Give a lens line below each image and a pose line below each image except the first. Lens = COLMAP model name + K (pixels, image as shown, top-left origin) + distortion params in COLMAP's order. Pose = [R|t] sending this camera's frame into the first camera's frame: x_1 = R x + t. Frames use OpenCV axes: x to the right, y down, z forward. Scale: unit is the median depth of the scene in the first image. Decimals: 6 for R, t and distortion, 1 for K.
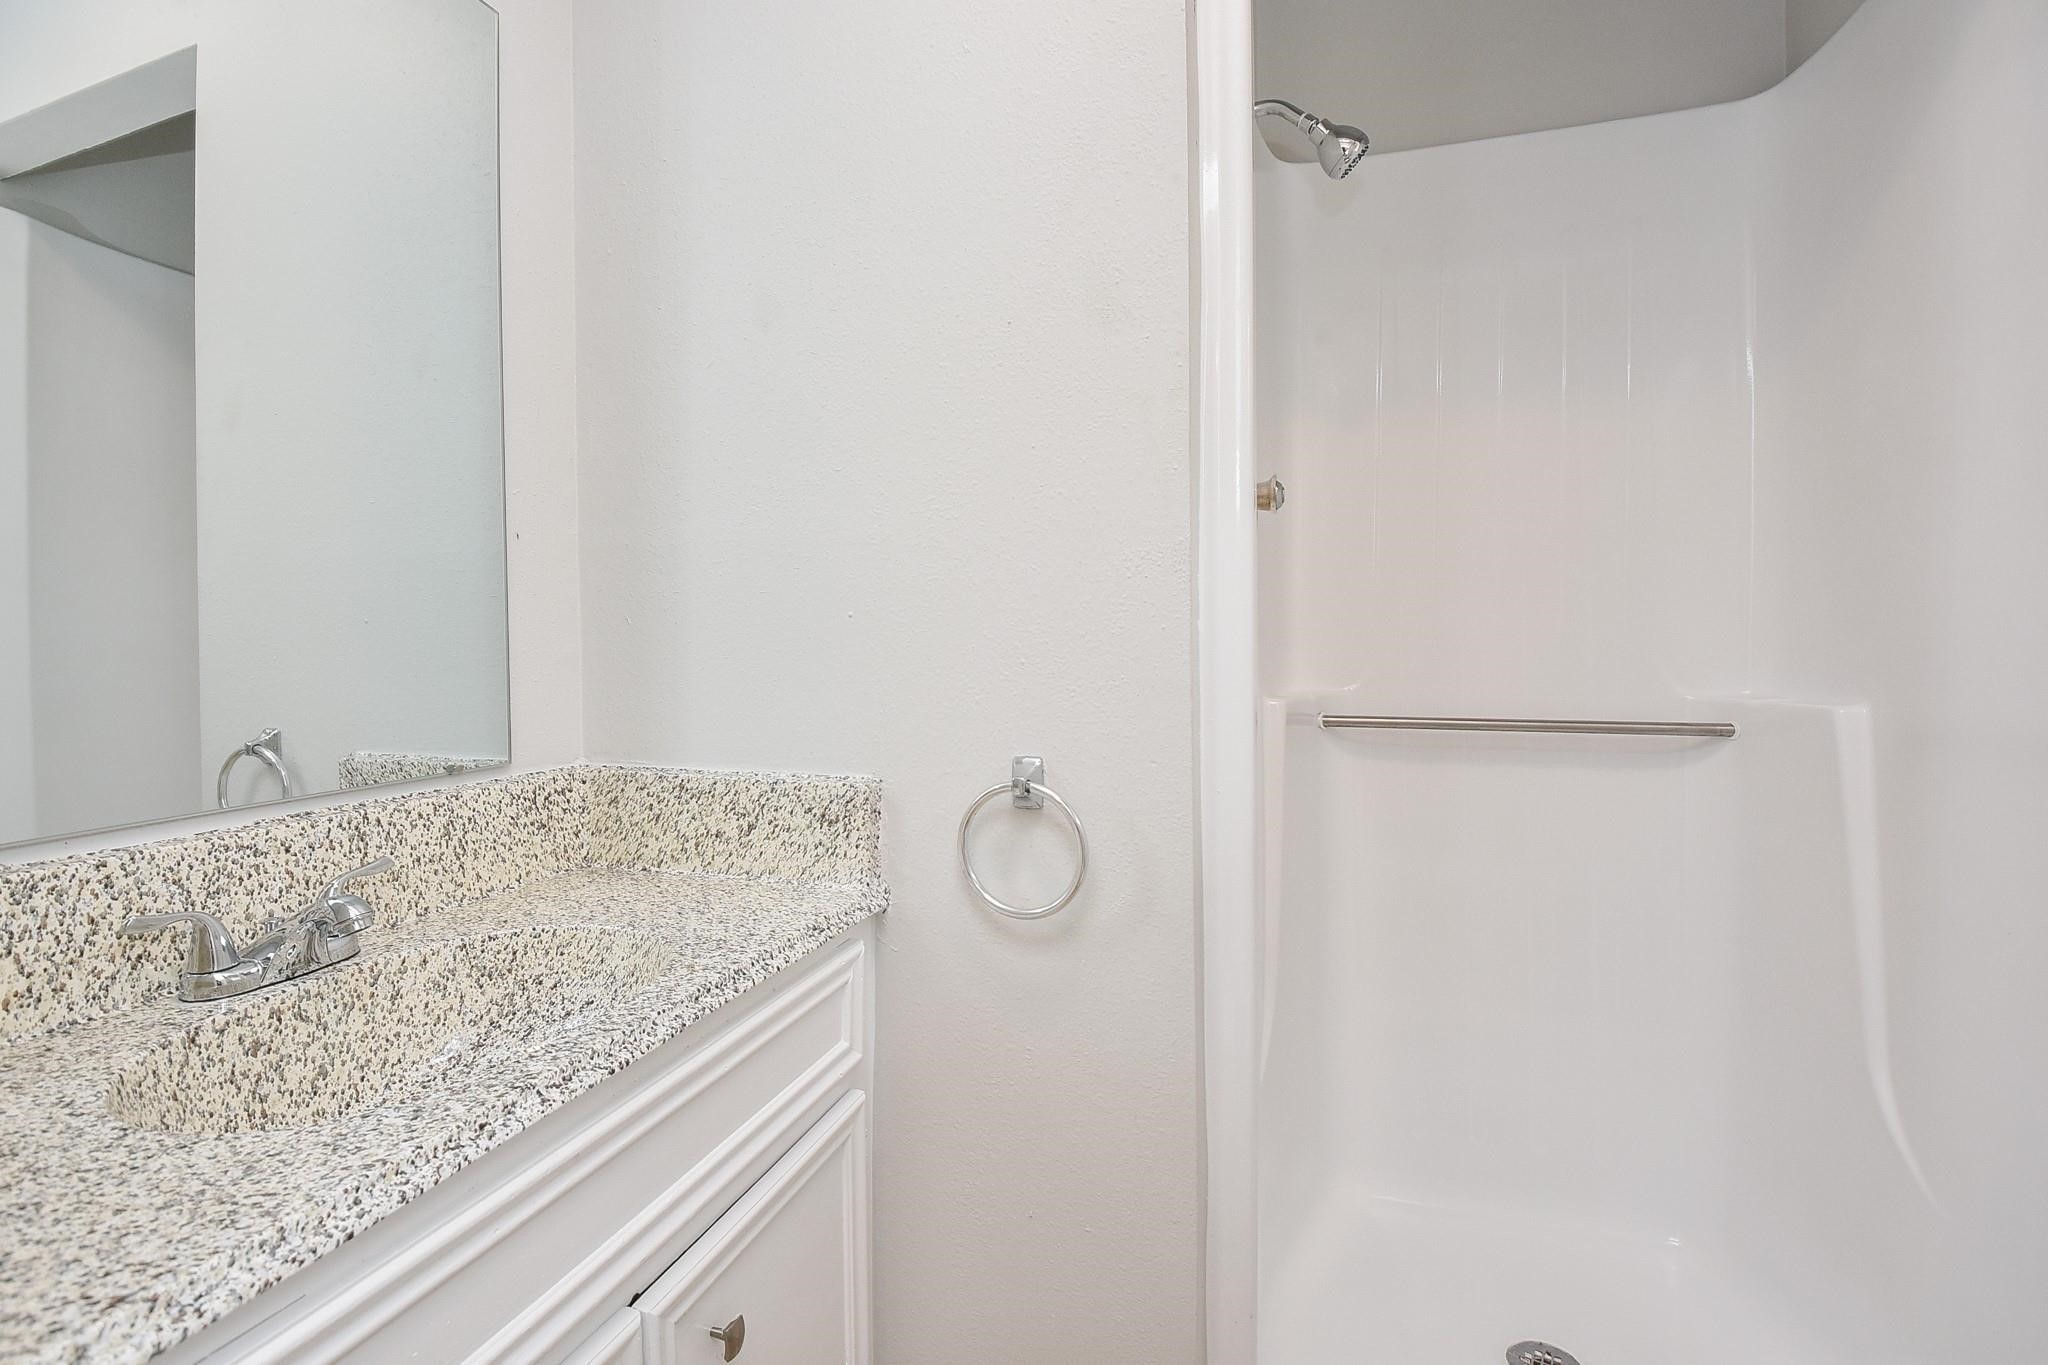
lens RADIAL K [[941.5, 0, 1006.8], [0, 941.5, 675.6], [0, 0, 1]] dist [0.000125, -0.012071]
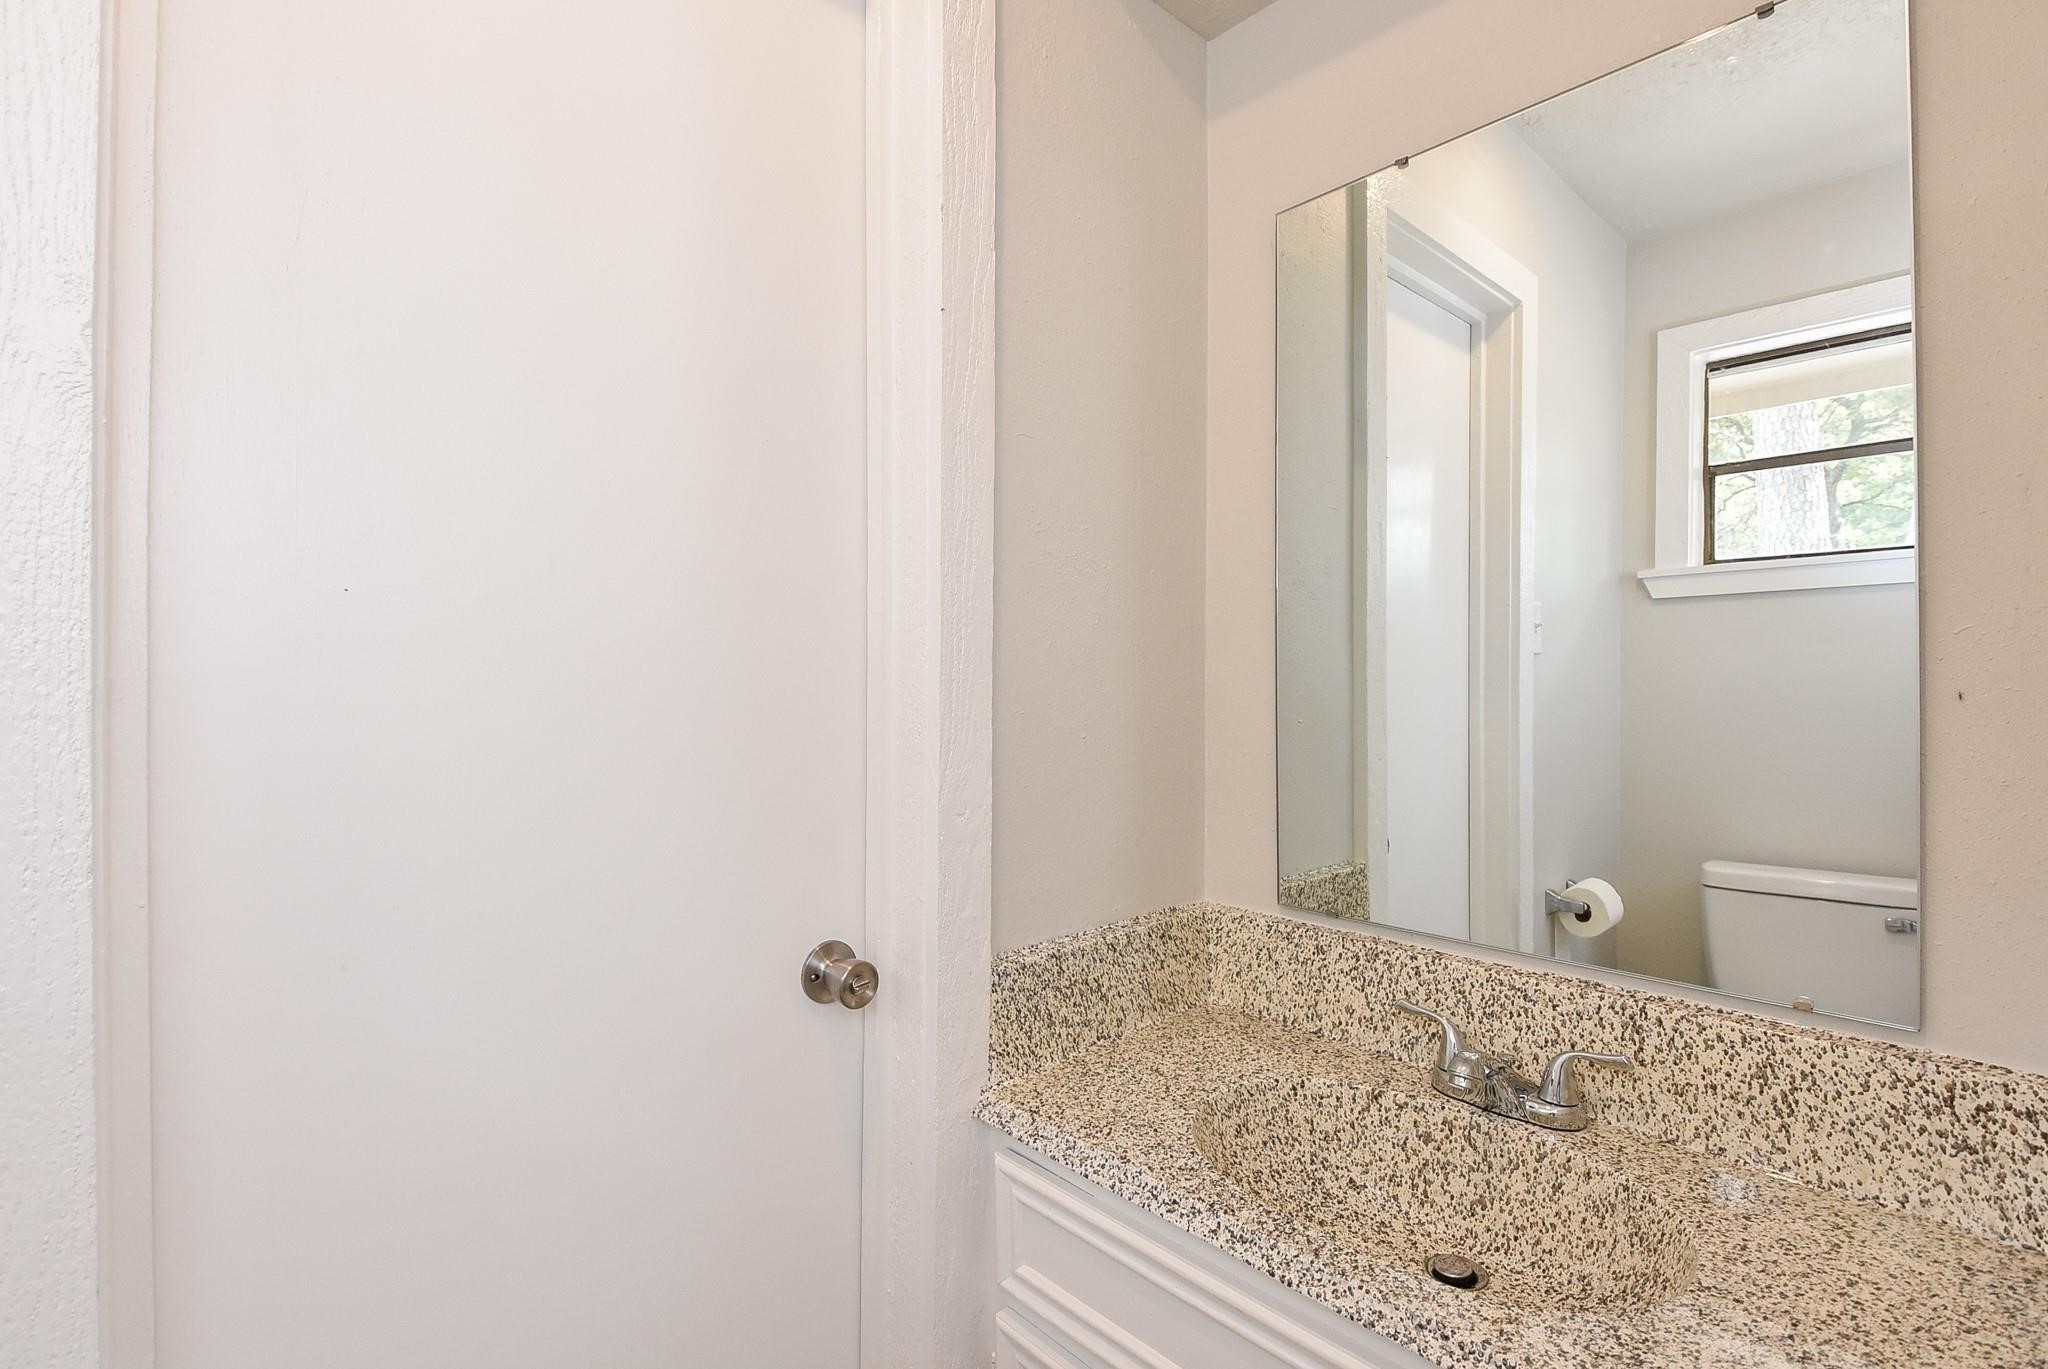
lens RADIAL K [[941.5, 0, 1006.8], [0, 941.5, 677.6], [0, 0, 1]] dist [0.000125, -0.012071]
pose [[-0.494717, 0.007119, -0.869025, 0.491725], [-0.034598, 0.999012, 0.027879, -0.204071], [0.868365, 0.043859, -0.493982, 0.958185]]
